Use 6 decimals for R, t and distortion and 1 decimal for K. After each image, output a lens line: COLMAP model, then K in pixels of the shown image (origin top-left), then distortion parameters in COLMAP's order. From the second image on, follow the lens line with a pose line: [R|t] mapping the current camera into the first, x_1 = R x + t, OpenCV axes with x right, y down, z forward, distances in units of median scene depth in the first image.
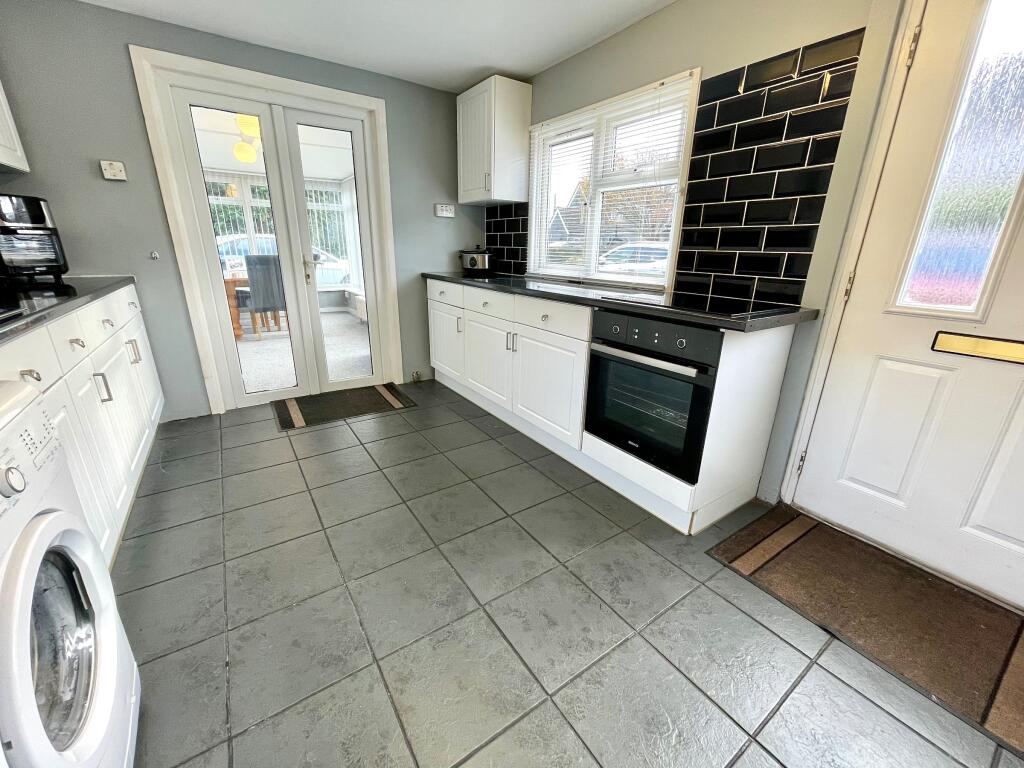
lens RADIAL K [[412.5, 0, 511.4], [0, 412.5, 382.8], [0, 0, 1]] dist [0.001373, 0.000216]
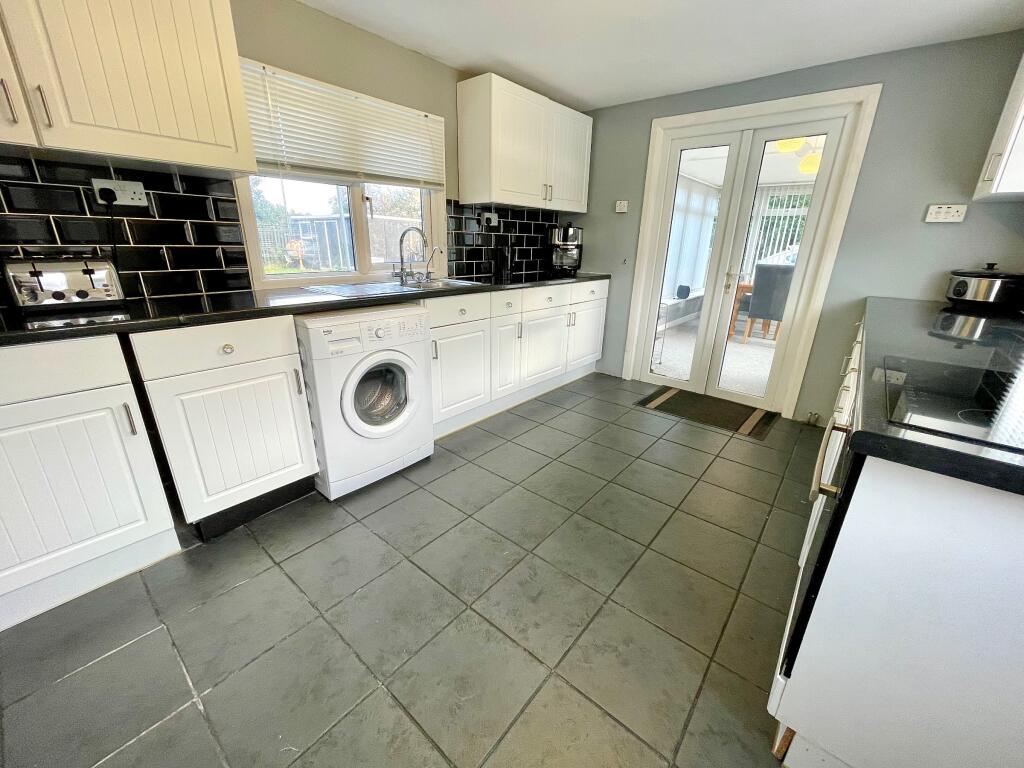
lens RADIAL K [[412.5, 0, 510.8], [0, 412.5, 383.2], [0, 0, 1]] dist [0.001373, 0.000216]
pose [[0.270659, 0.304699, -0.913183, 0.407219], [-0.317687, 0.923718, 0.214054, -0.078829], [0.908746, 0.232171, 0.346811, 0.184846]]
